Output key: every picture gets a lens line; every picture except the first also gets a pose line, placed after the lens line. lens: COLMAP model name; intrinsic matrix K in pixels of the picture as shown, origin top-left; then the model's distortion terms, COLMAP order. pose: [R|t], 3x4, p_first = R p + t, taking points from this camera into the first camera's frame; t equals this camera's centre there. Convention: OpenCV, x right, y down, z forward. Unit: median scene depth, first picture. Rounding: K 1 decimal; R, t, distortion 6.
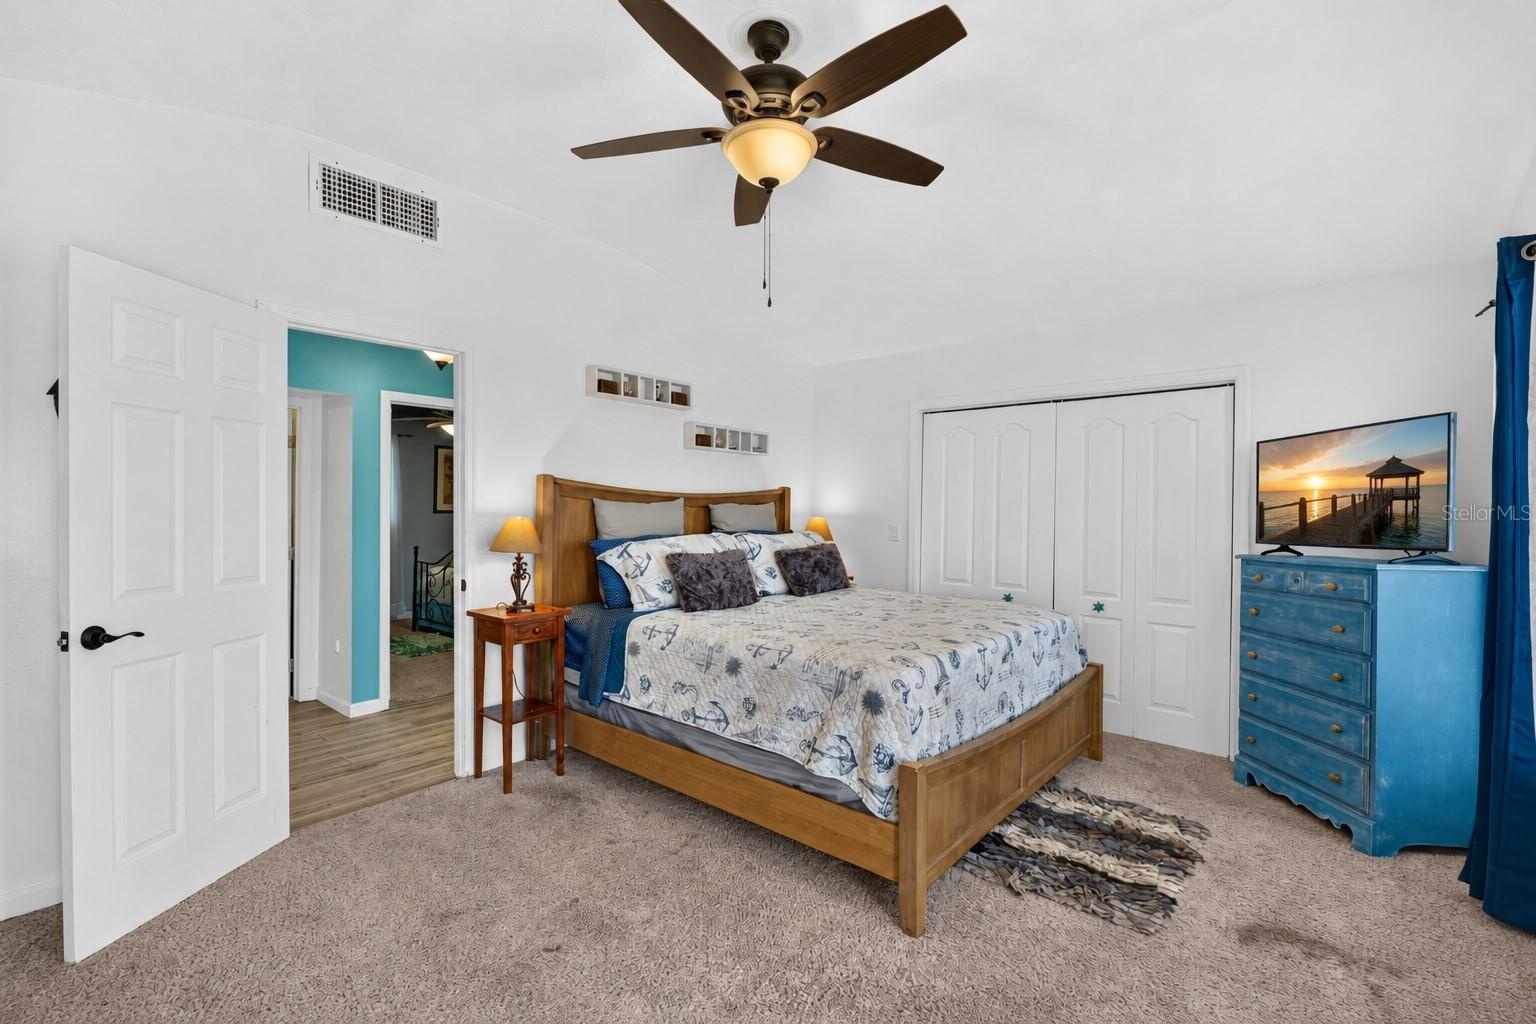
lens RADIAL K [[710.1, 0, 762.8], [0, 710.1, 510.2], [0, 0, 1]] dist [-0.001953, -0.000519]
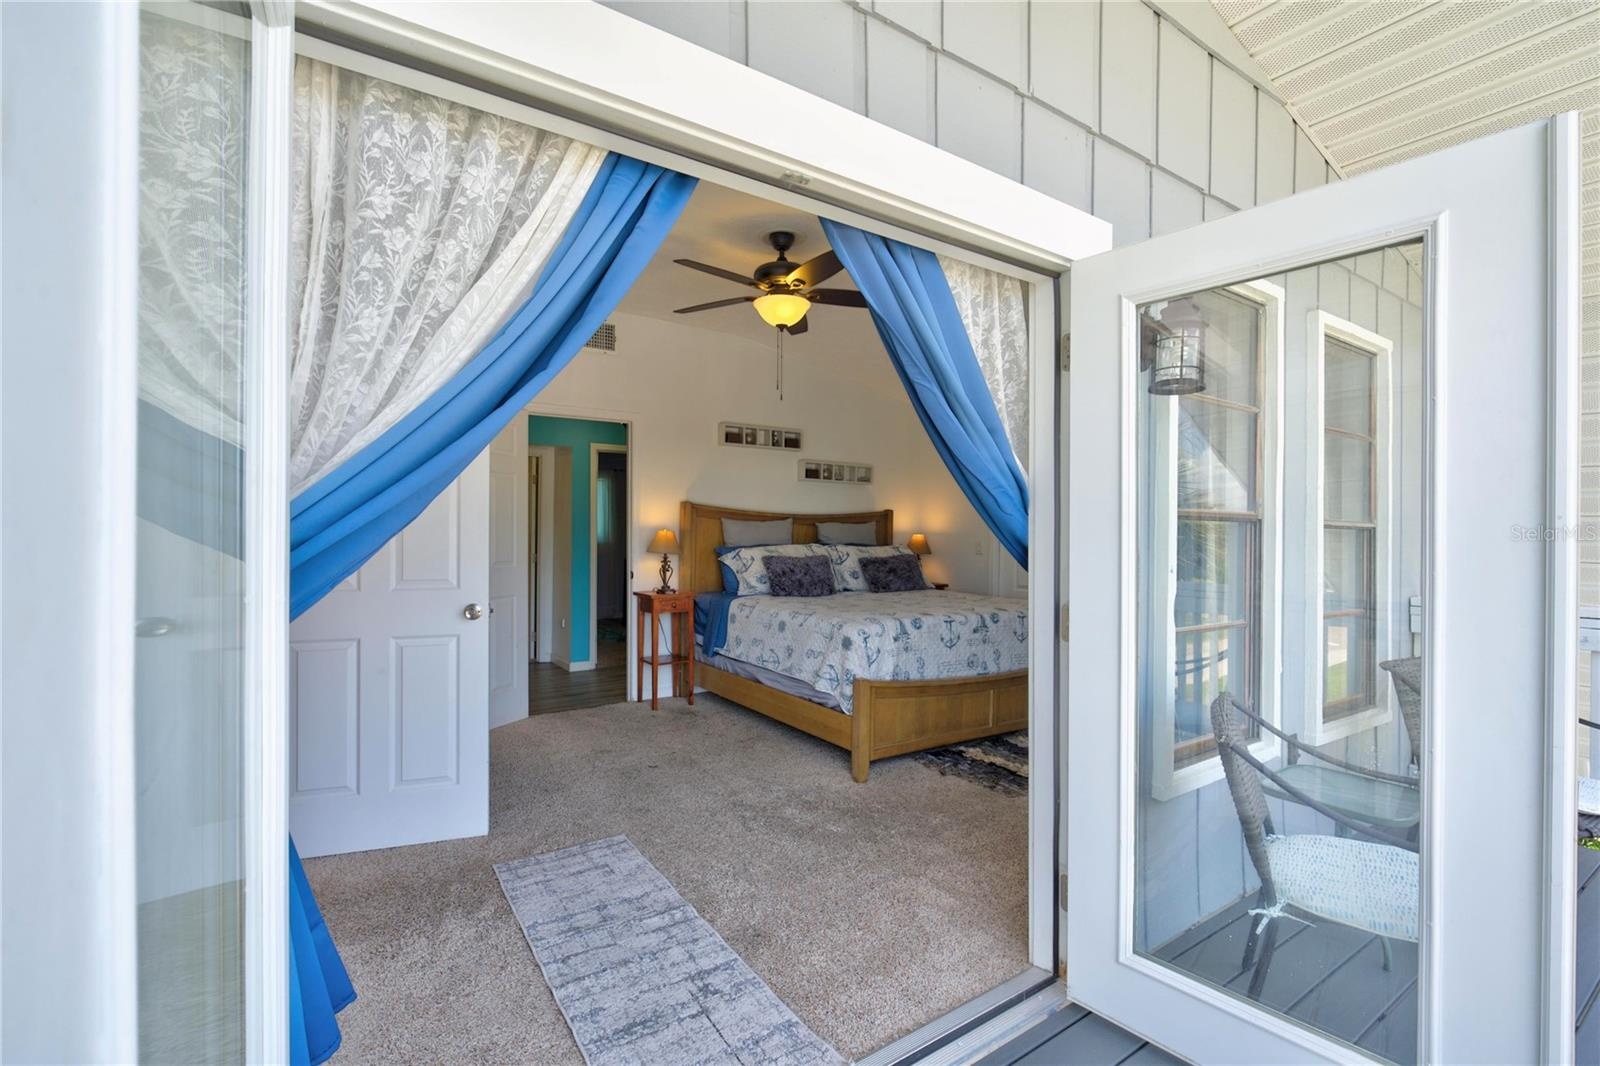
lens RADIAL K [[739.6, 0, 794.6], [0, 739.6, 531.1], [0, 0, 1]] dist [-0.001953, -0.000519]
pose [[0.965926, 0.002640, -0.258805, 0.311360], [-0.004051, 0.999980, -0.004917, 0.018078], [0.258787, 0.005798, 0.965917, -0.419557]]
